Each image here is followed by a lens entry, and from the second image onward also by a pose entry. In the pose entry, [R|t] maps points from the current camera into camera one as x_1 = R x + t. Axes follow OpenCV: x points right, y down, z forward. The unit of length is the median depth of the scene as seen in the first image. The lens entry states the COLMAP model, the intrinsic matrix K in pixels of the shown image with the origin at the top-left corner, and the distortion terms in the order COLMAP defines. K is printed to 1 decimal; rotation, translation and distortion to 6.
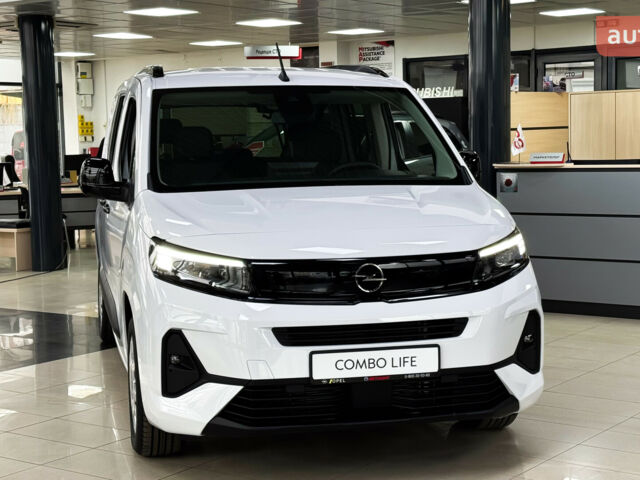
lens RADIAL K [[1181.4, 0, 320.0], [0, 1181.4, 240.0], [0, 0, 1]] dist [0.157954, -0.103348]
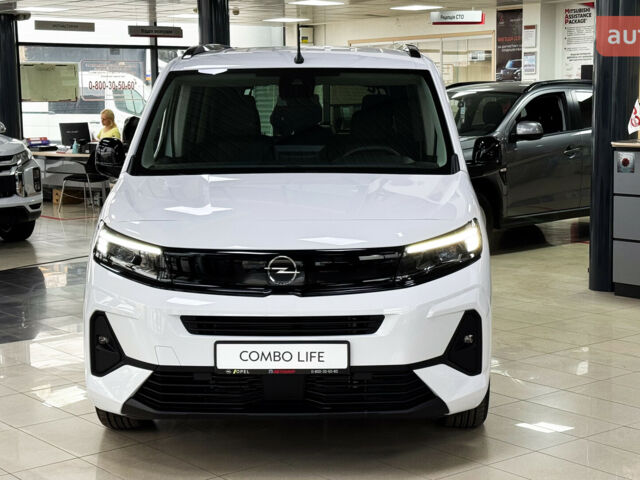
lens RADIAL K [[1181.4, 0, 320.0], [0, 1181.4, 240.0], [0, 0, 1]] dist [0.157954, -0.103348]
pose [[0.967141, 0.040620, -0.250975, 0.320751], [-0.031273, 0.998665, 0.041121, -0.035610], [0.252310, -0.031921, 0.967120, 0.044890]]
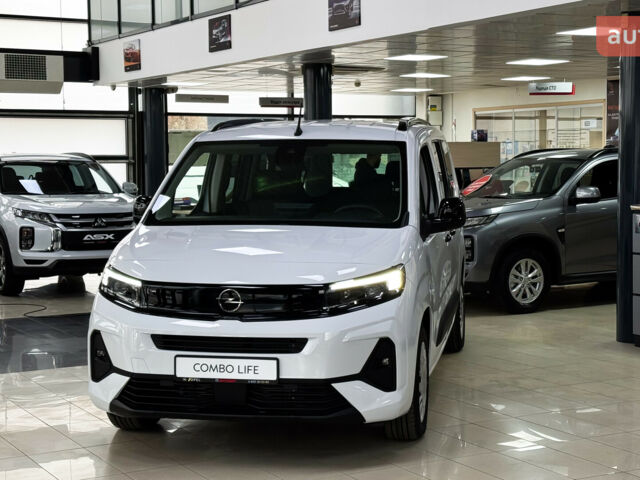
lens RADIAL K [[1181.4, 0, 320.0], [0, 1181.4, 240.0], [0, 0, 1]] dist [0.157954, -0.103348]
pose [[0.911890, 0.042840, -0.408193, 0.637804], [-0.049139, 0.998780, -0.004953, -0.030726], [0.407482, 0.024575, 0.912882, -0.110045]]
